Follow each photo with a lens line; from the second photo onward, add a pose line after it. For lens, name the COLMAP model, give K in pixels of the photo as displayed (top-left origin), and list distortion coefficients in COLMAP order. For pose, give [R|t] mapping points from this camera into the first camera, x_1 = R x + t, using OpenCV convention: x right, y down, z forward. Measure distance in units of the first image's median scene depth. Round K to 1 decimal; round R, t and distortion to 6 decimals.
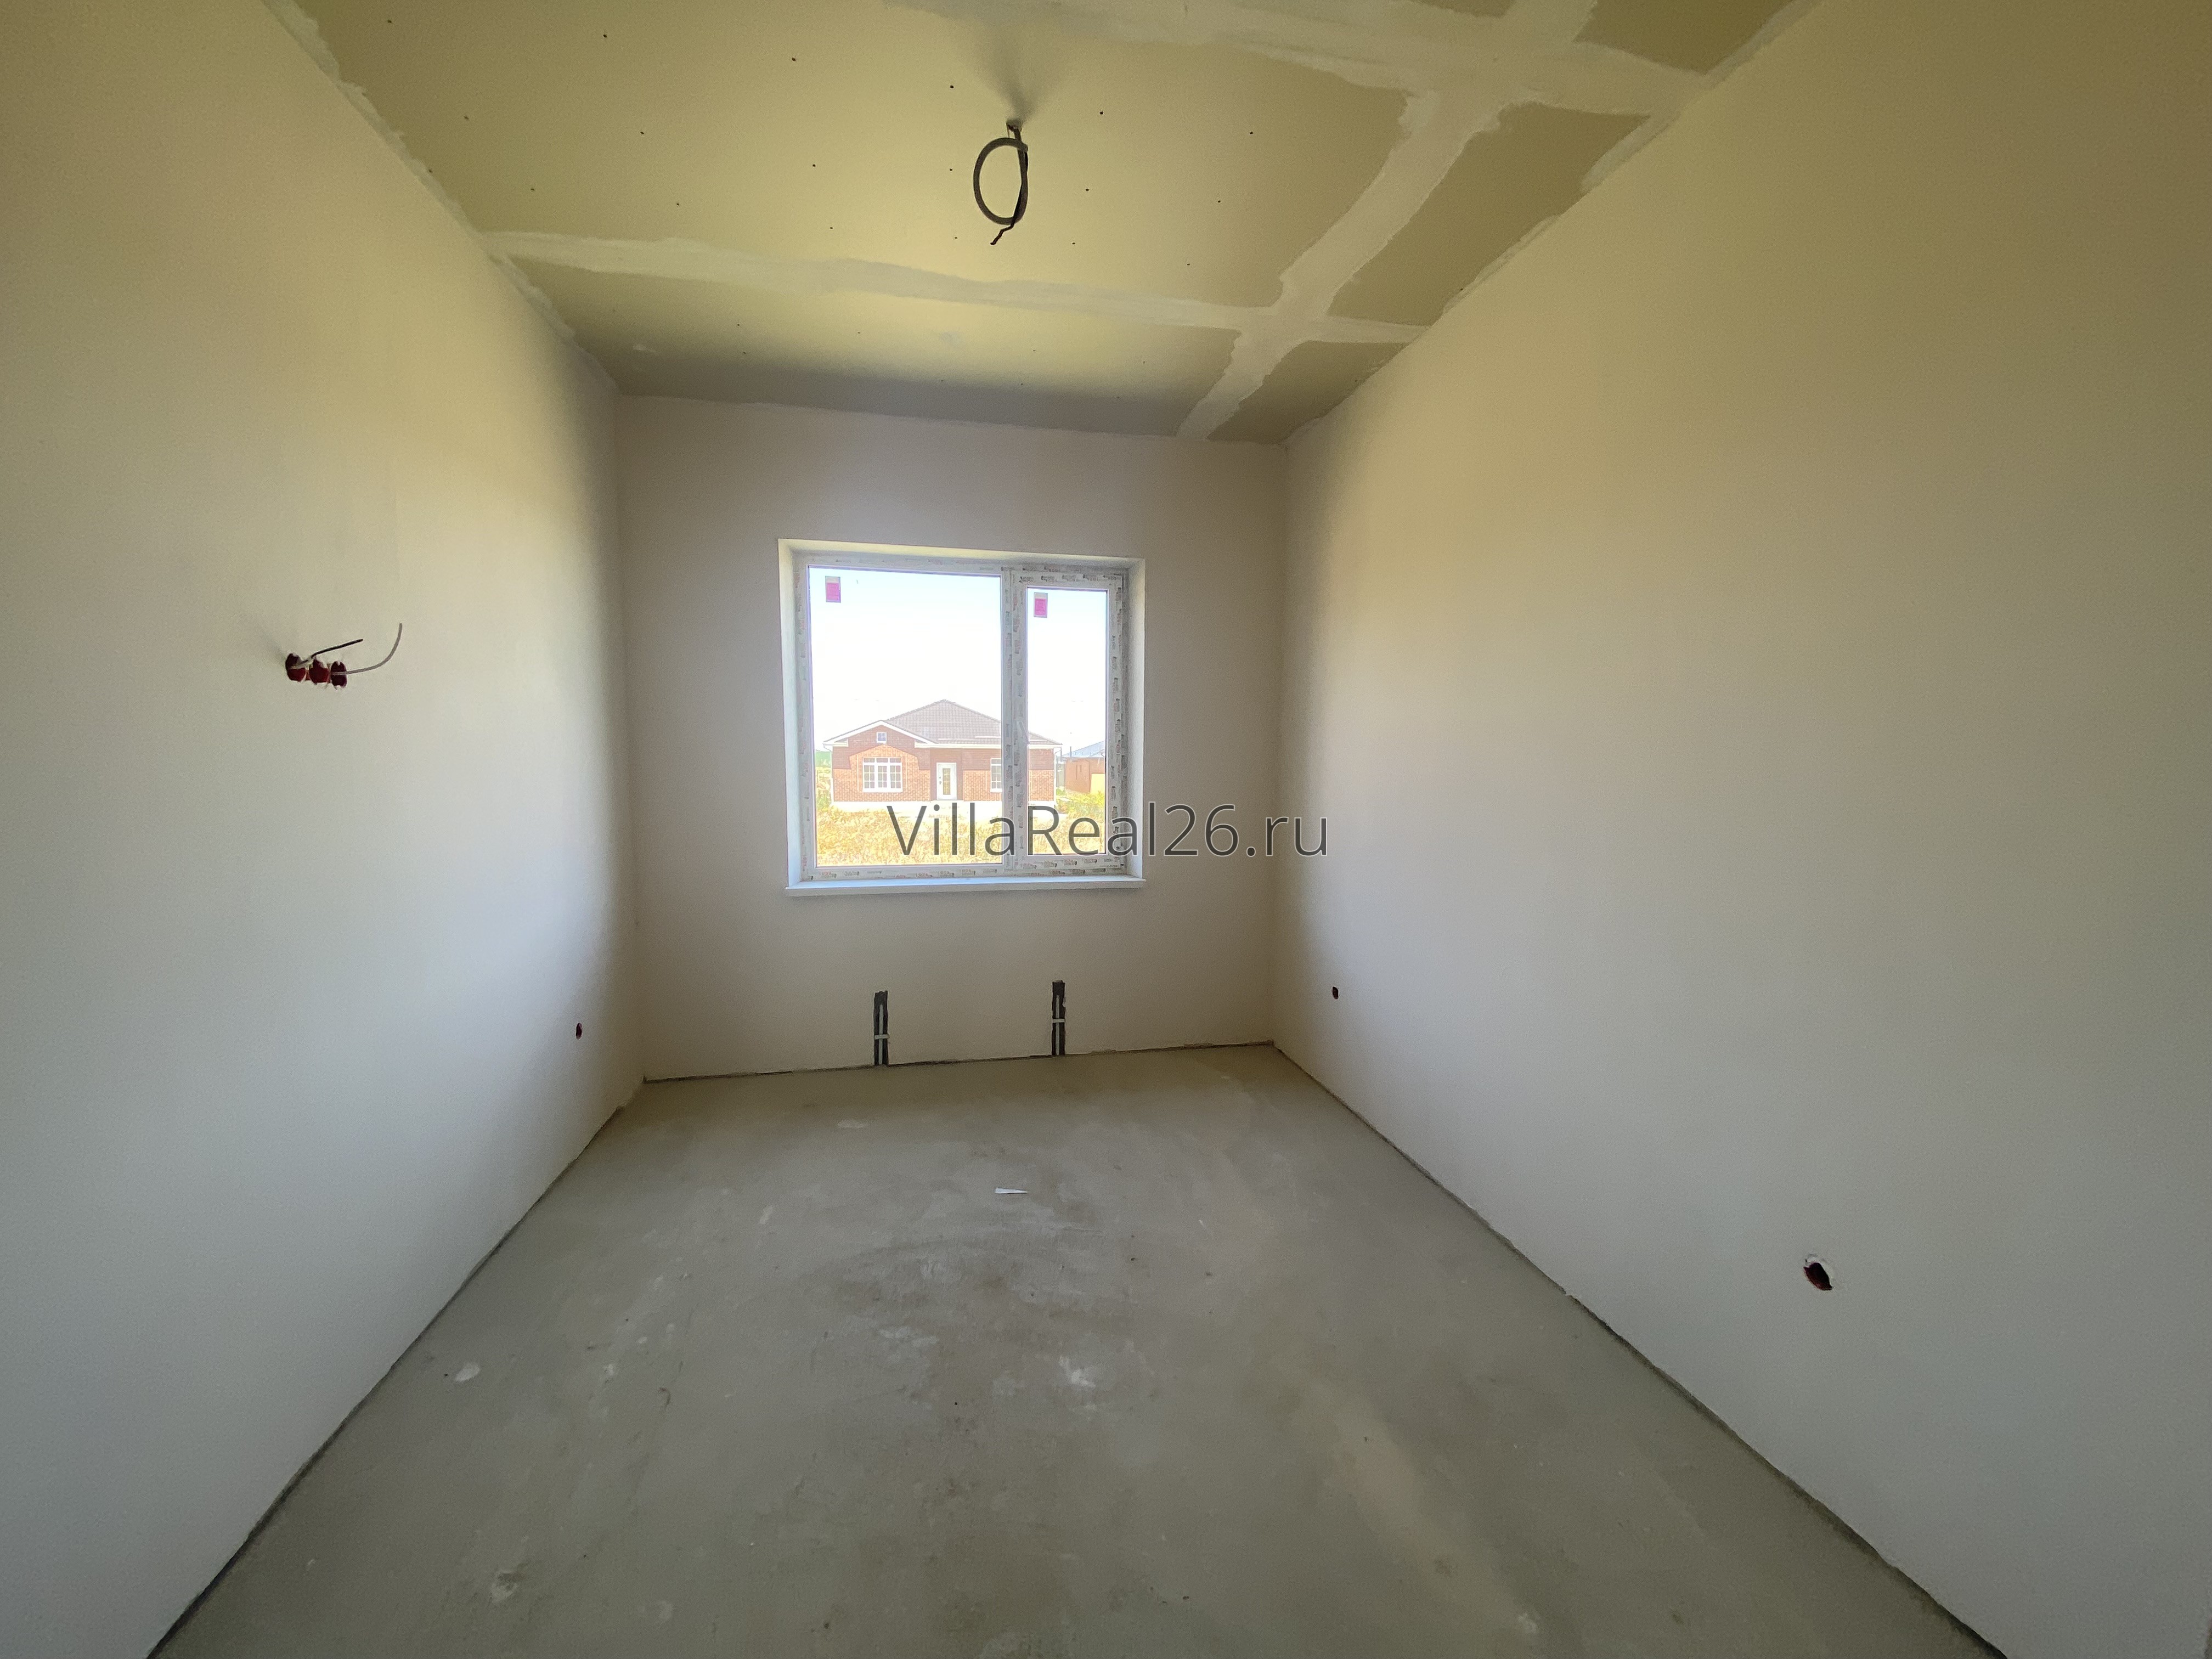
lens RADIAL K [[885.6, 0, 1071.6], [0, 885.6, 832.5], [0, 0, 1]] dist [0.028572, -0.025782]
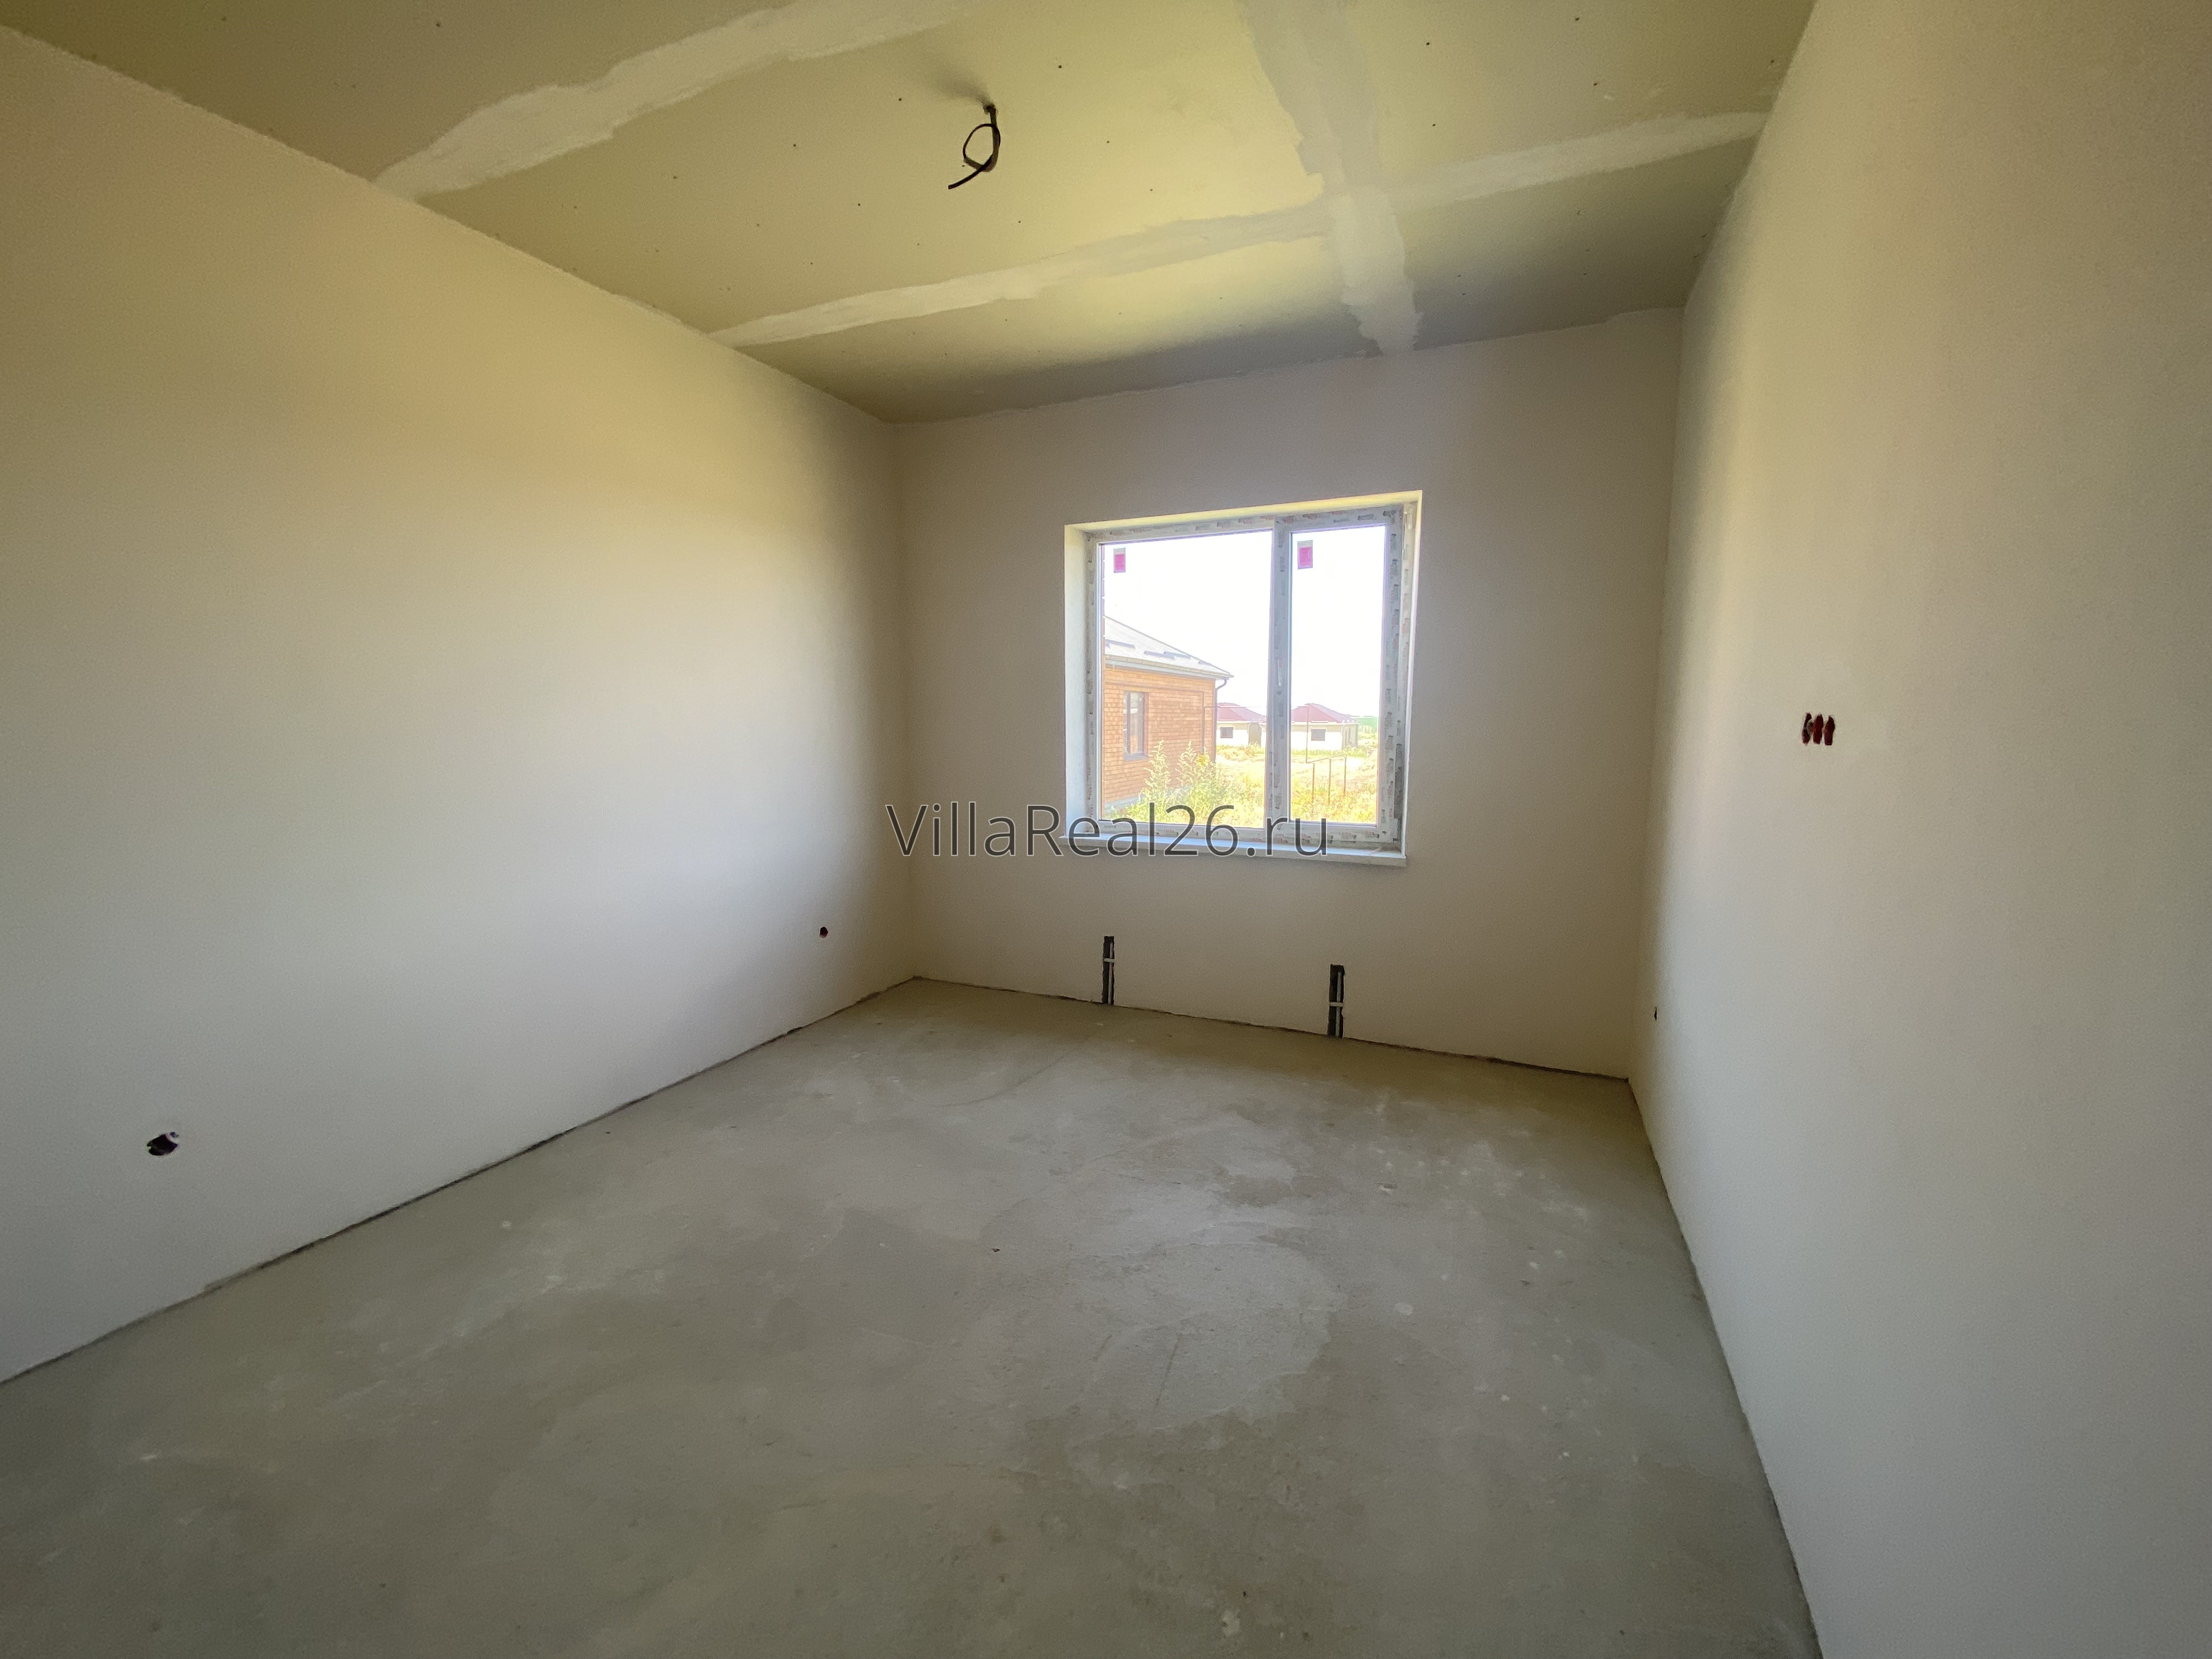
lens RADIAL K [[885.6, 0, 1071.6], [0, 885.6, 832.5], [0, 0, 1]] dist [0.028572, -0.025782]
pose [[0.819410, 0.068813, -0.569062, 0.314107], [-0.048302, 0.997526, 0.051074, 0.000182], [0.571169, -0.014364, 0.820707, 0.083702]]
